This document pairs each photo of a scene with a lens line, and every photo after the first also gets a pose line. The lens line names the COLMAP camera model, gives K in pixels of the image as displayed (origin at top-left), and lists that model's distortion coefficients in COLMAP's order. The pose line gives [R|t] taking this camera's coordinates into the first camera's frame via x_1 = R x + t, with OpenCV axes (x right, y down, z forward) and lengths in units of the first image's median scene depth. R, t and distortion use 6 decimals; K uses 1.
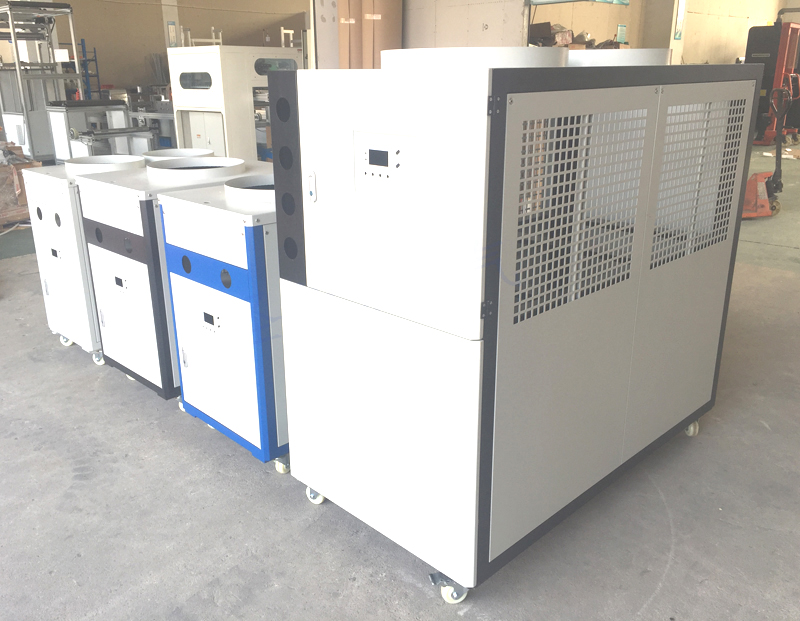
lens RADIAL K [[711.2, 0, 398.2], [0, 711.2, 309.8], [0, 0, 1]] dist [0.070835, -0.093276]
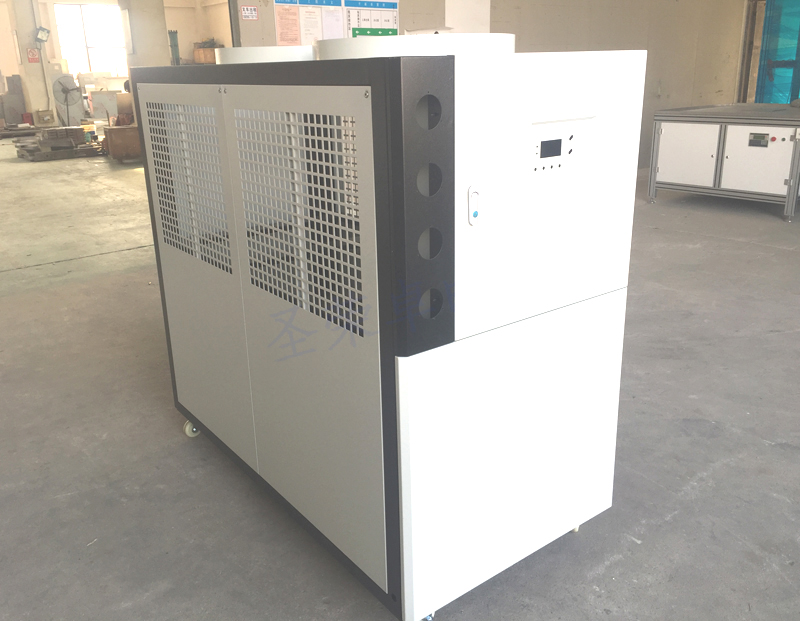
lens RADIAL K [[711.2, 0, 400.7], [0, 711.2, 305.6], [0, 0, 1]] dist [0.070835, -0.093276]
pose [[0.127850, -0.310934, 0.941793, -0.702848], [0.335070, 0.907294, 0.254058, -0.232798], [-0.933479, 0.283086, 0.220182, 0.731359]]
